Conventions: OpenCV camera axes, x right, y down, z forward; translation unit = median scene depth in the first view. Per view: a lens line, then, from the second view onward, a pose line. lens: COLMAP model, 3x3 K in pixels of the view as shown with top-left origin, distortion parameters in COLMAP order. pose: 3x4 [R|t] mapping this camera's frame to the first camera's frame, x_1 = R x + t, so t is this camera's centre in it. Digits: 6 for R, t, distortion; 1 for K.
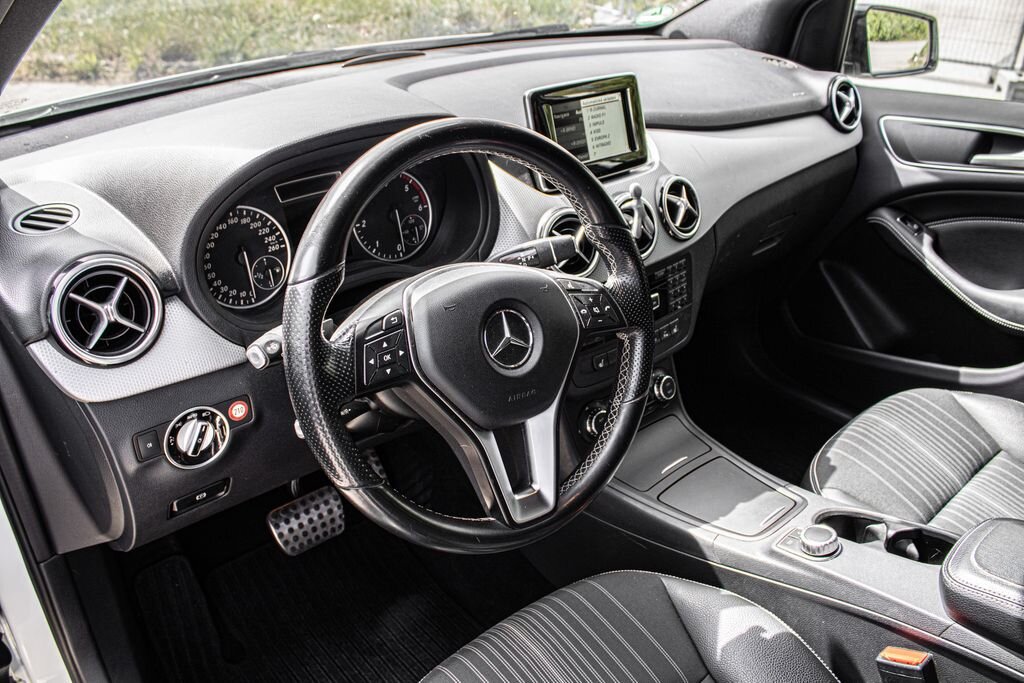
lens RADIAL K [[842.1, 0, 513.5], [0, 842.1, 333.8], [0, 0, 1]] dist [-0.168918, 0.149261]
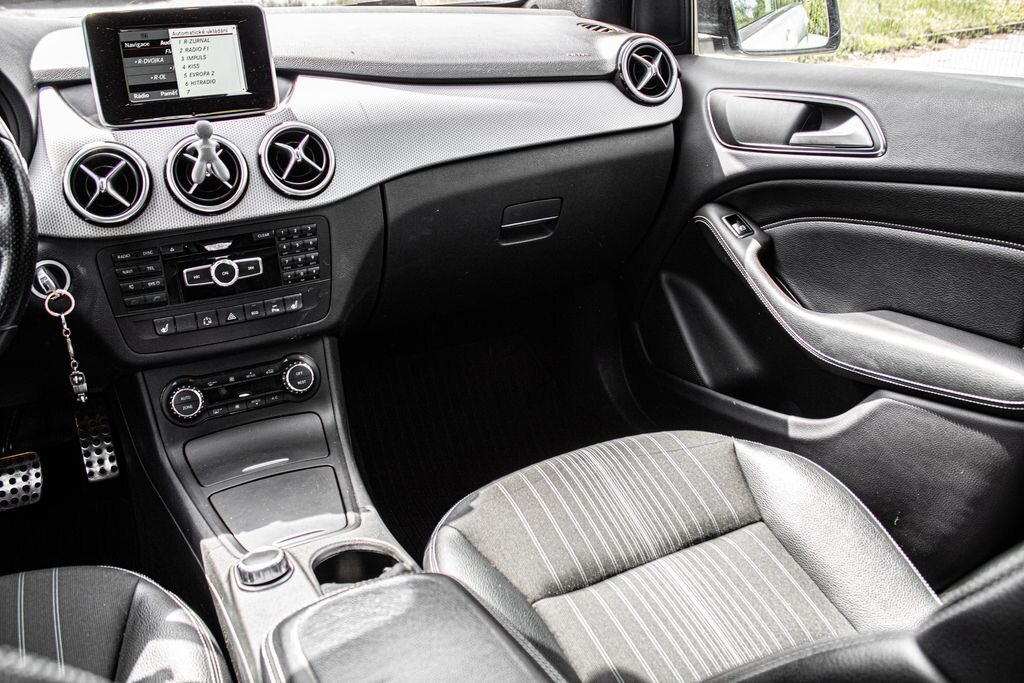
lens RADIAL K [[848.5, 0, 510.7], [0, 848.5, 331.9], [0, 0, 1]] dist [-0.159404, 0.135805]
pose [[0.970303, 0.093382, -0.223140, 0.646385], [-0.107754, 0.992758, -0.053100, 0.045938], [0.216565, 0.075568, 0.973339, 0.247158]]
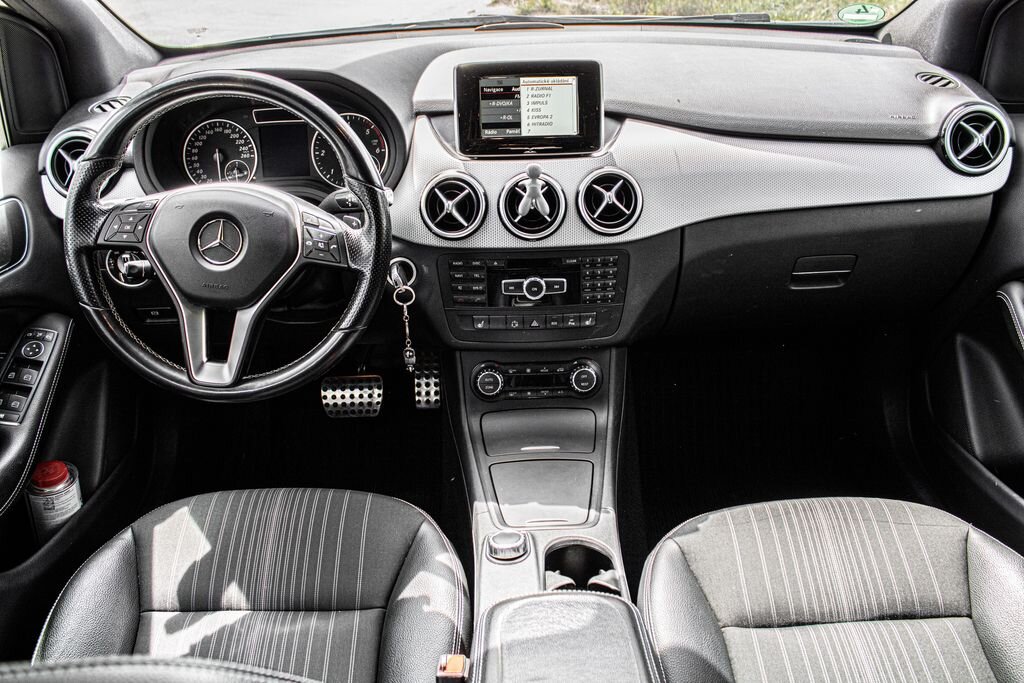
lens RADIAL K [[842.1, 0, 513.5], [0, 842.1, 333.8], [0, 0, 1]] dist [-0.168918, 0.149261]
pose [[0.771668, 0.297761, -0.562021, 0.746312], [-0.280158, 0.952432, 0.119939, -0.093845], [0.571000, 0.064902, 0.818381, 0.150621]]
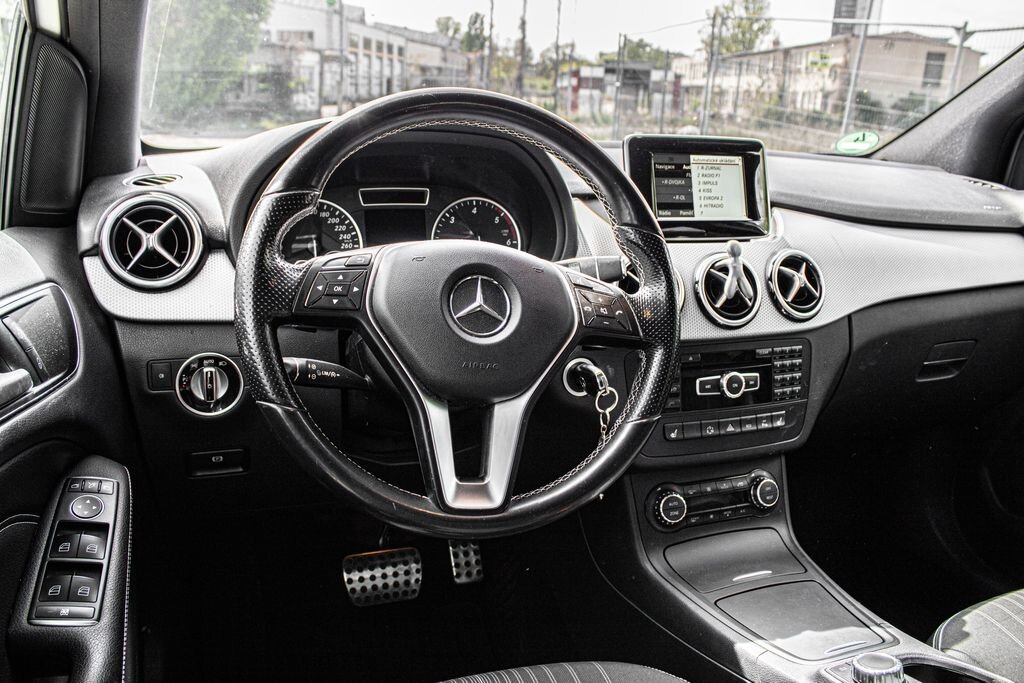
lens RADIAL K [[842.1, 0, 513.5], [0, 842.1, 333.8], [0, 0, 1]] dist [-0.168918, 0.149261]
pose [[0.931058, 0.121481, -0.344055, 0.240035], [-0.199009, 0.959417, -0.199788, 0.145746], [0.305821, 0.254484, 0.917448, 0.107029]]
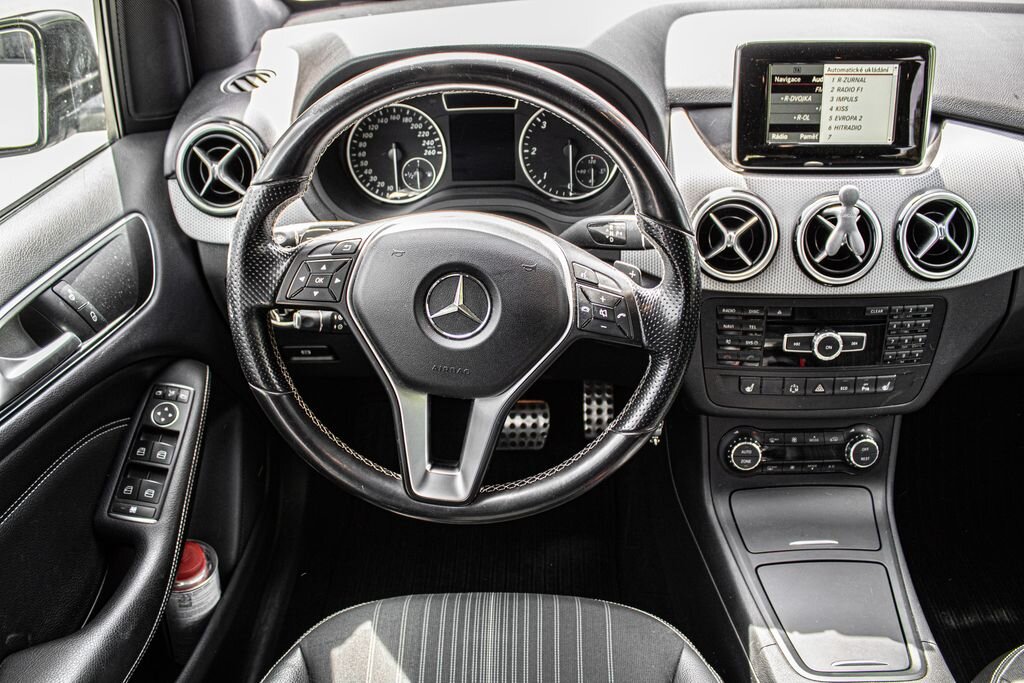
lens RADIAL K [[842.1, 0, 513.5], [0, 842.1, 333.8], [0, 0, 1]] dist [-0.168918, 0.149261]
pose [[0.740977, 0.353755, -0.570798, 0.381040], [-0.290268, 0.935211, 0.202792, -0.112611], [0.605555, 0.015420, 0.795654, 0.214378]]
